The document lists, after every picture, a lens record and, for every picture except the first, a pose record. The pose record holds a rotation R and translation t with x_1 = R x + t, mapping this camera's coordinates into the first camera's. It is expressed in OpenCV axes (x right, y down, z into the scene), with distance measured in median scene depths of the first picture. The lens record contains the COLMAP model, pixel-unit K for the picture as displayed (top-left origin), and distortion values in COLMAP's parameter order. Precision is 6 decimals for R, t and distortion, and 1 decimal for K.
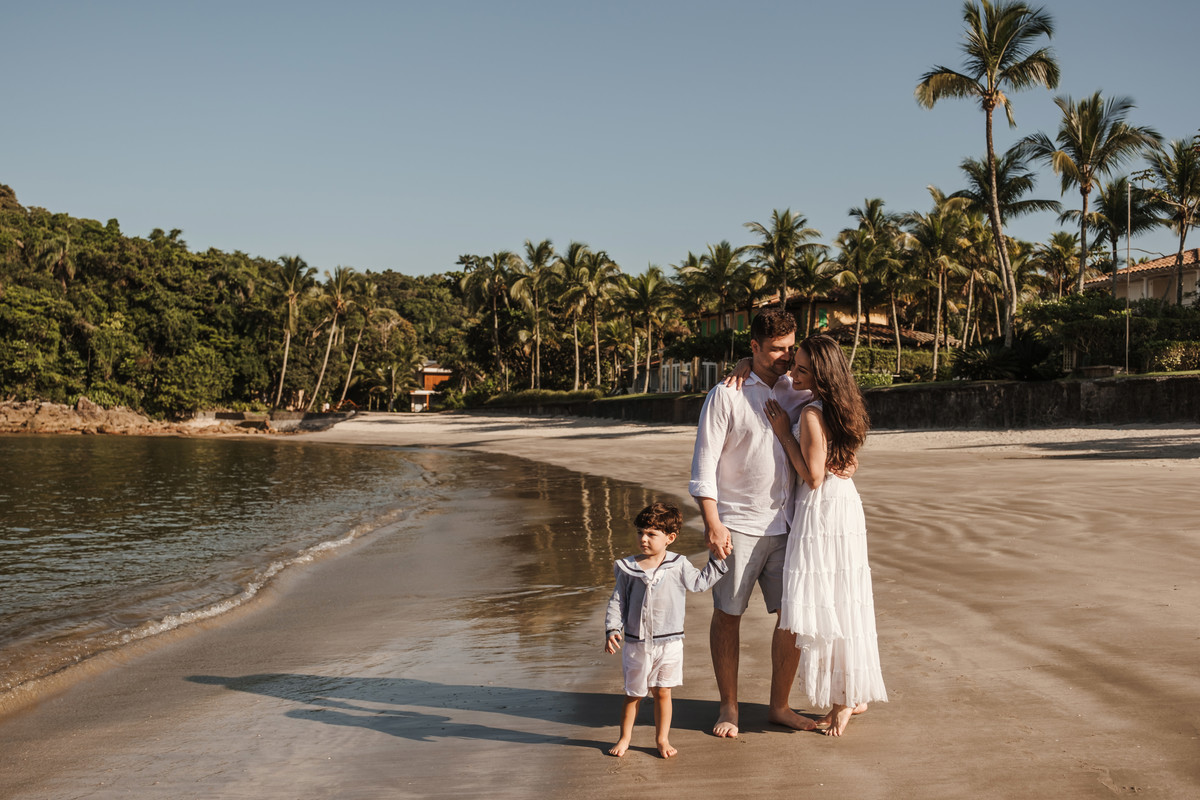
lens RADIAL K [[1256.1, 0, 591.1], [0, 1256.1, 418.9], [0, 0, 1]] dist [-0.003613, 0.000000]
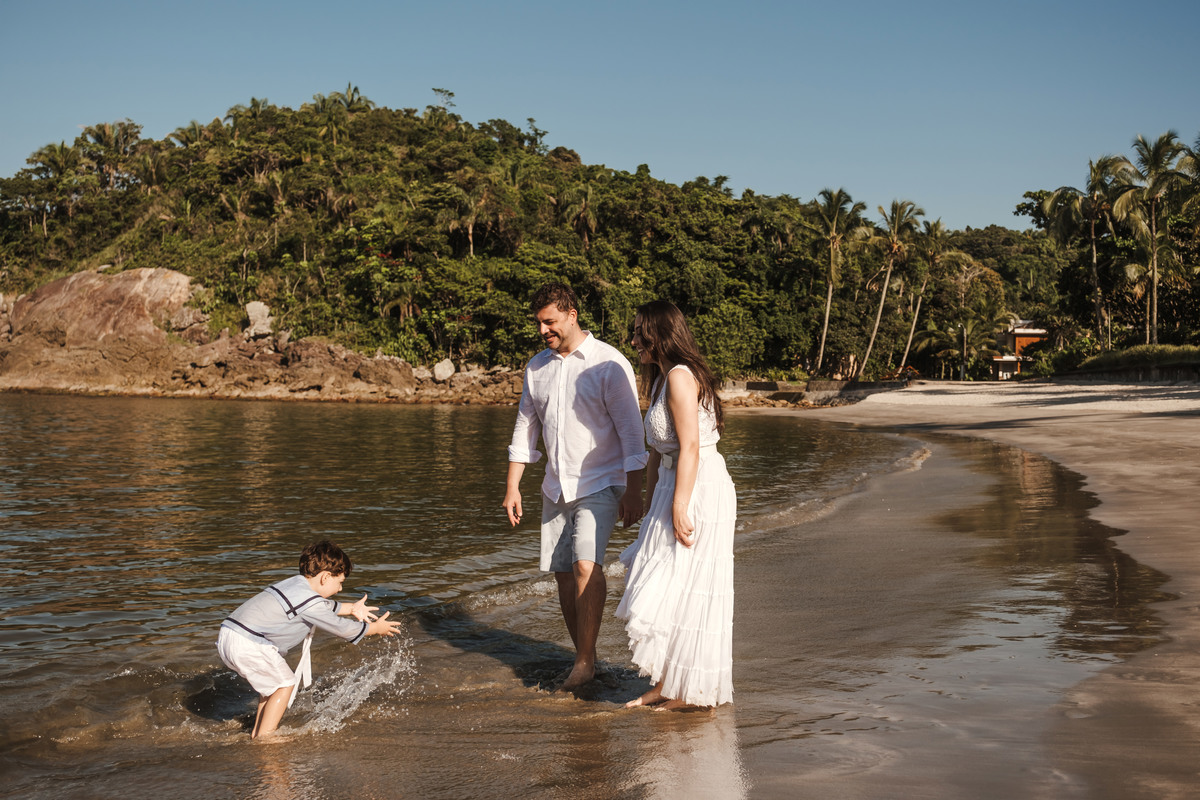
lens RADIAL K [[1282.8, 0, 635.6], [0, 1282.8, 403.7], [0, 0, 1]] dist [-0.001134, 0.000000]
pose [[0.904071, 0.002611, -0.427375, 0.001682], [0.001092, 0.999964, 0.008420, 0.002033], [0.427381, -0.008079, 0.904035, 0.190340]]
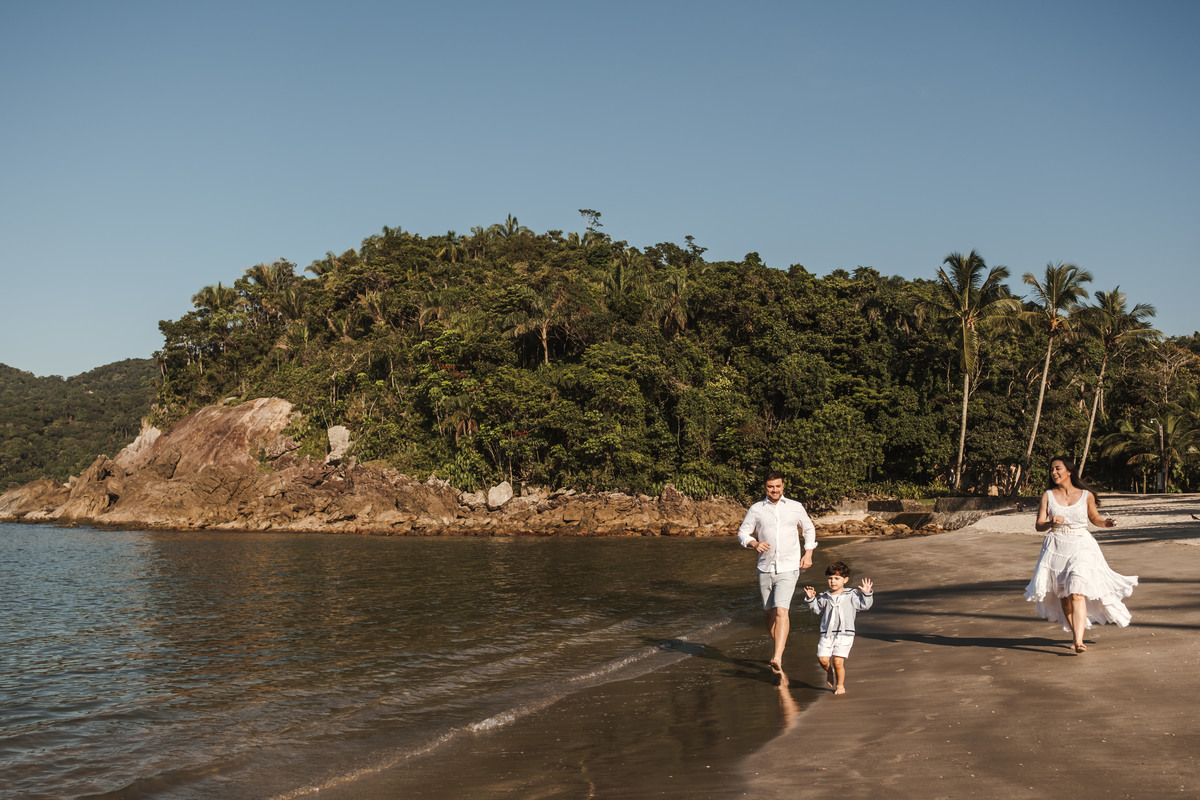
lens RADIAL K [[1135.8, 0, 601.8], [0, 1135.8, 406.1], [0, 0, 1]] dist [-0.019514, 0.000000]
pose [[0.771373, -0.077026, -0.631704, -0.020599], [0.018526, 0.994945, -0.098696, 0.001497], [0.636113, 0.064429, 0.768901, 0.440664]]
